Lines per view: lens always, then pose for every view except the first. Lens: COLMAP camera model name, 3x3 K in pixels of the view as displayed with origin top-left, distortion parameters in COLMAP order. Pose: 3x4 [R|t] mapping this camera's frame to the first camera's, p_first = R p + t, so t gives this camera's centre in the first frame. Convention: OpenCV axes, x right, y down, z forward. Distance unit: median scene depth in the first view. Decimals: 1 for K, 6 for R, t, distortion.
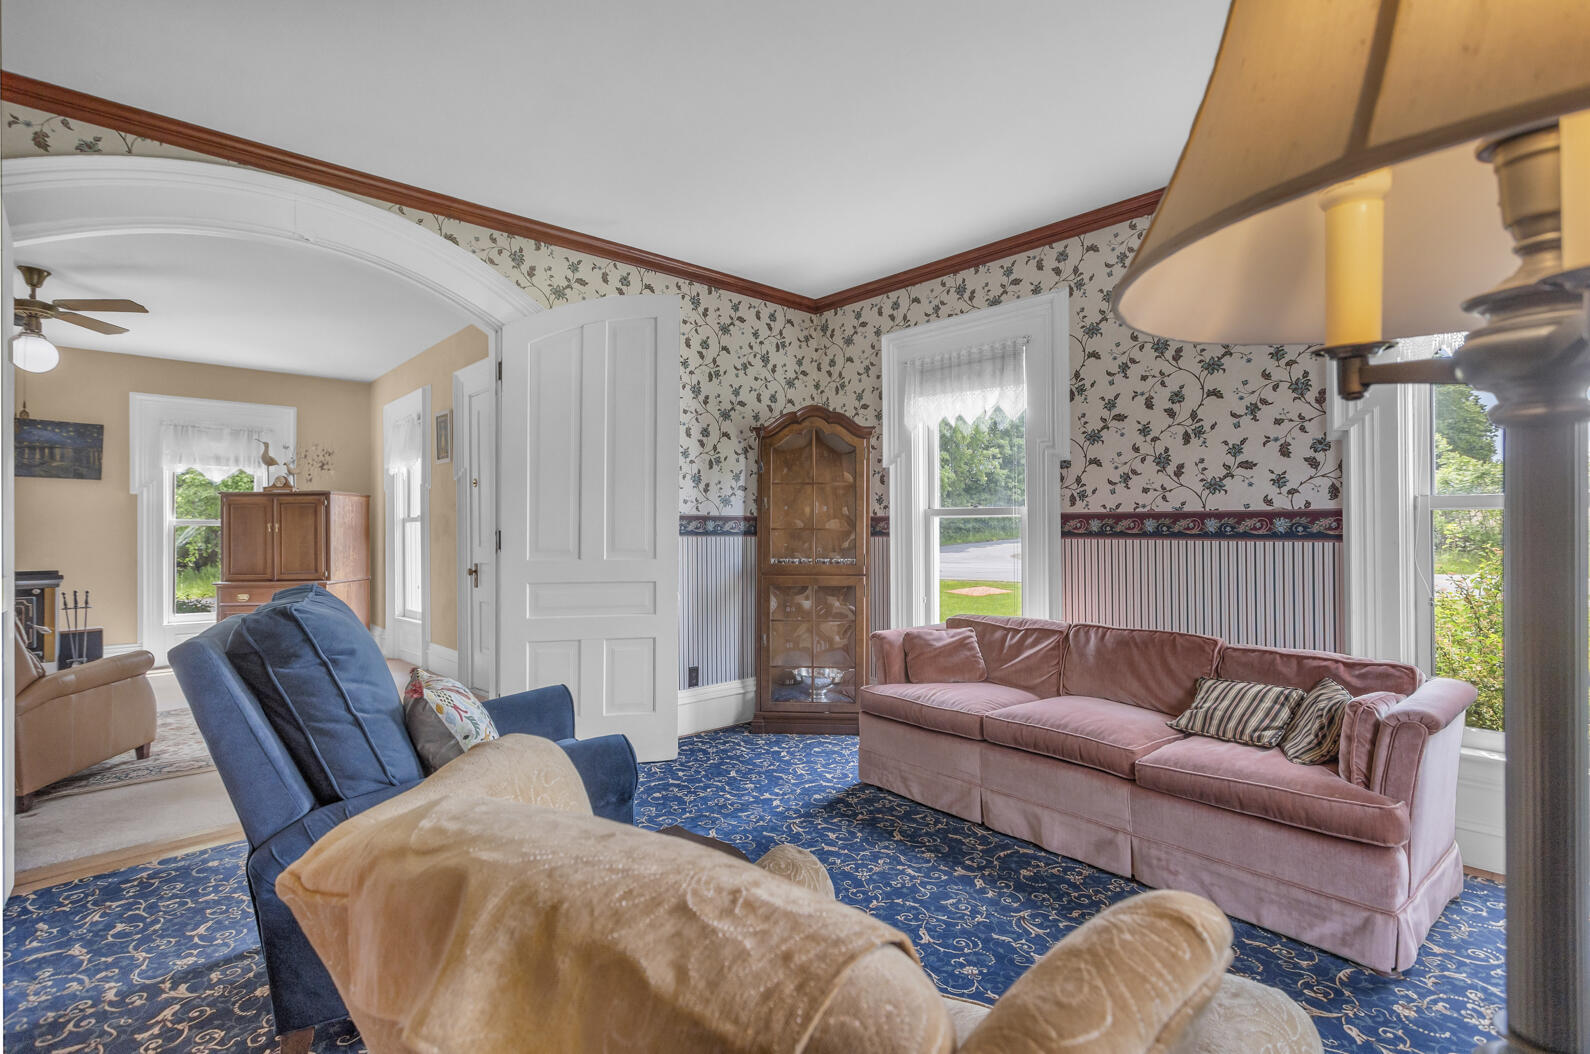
lens RADIAL K [[747.3, 0, 789.3], [0, 747.3, 520.9], [0, 0, 1]] dist [0.003399, 0.000866]
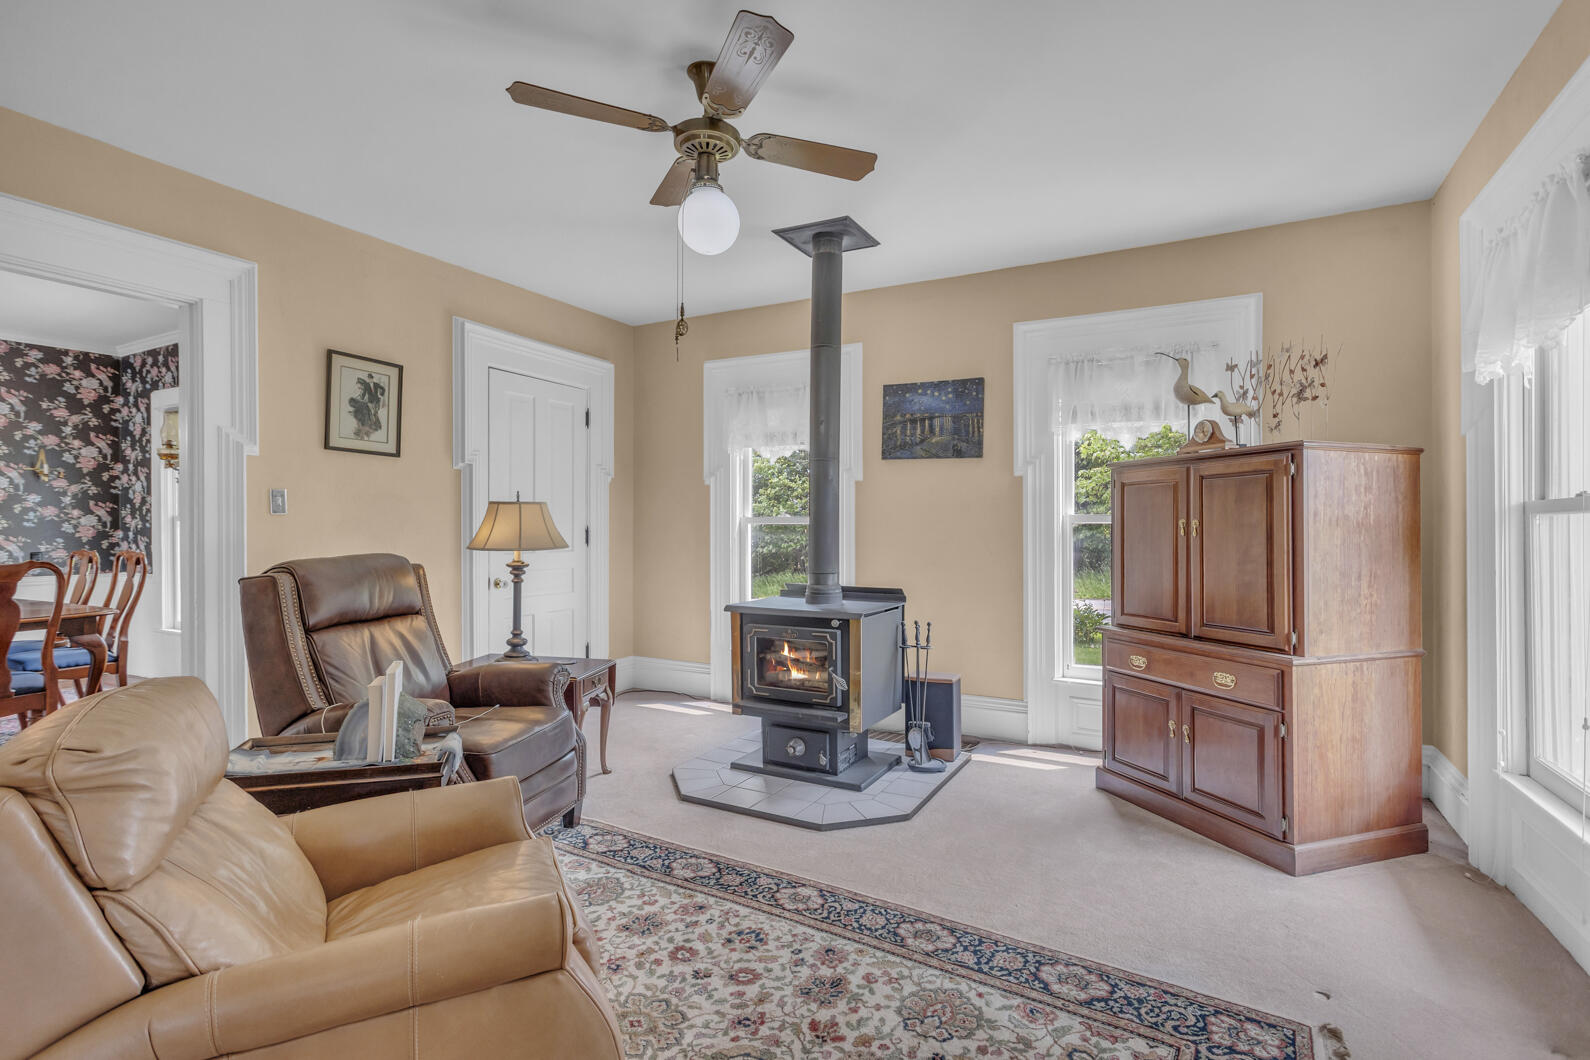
lens RADIAL K [[747.3, 0, 789.3], [0, 747.3, 523.9], [0, 0, 1]] dist [0.003399, 0.000866]
pose [[0.318678, 0.001434, -0.947862, -0.312078], [0.008054, 0.999959, 0.004220, 0.002528], [0.947829, -0.008979, 0.318654, 0.600036]]
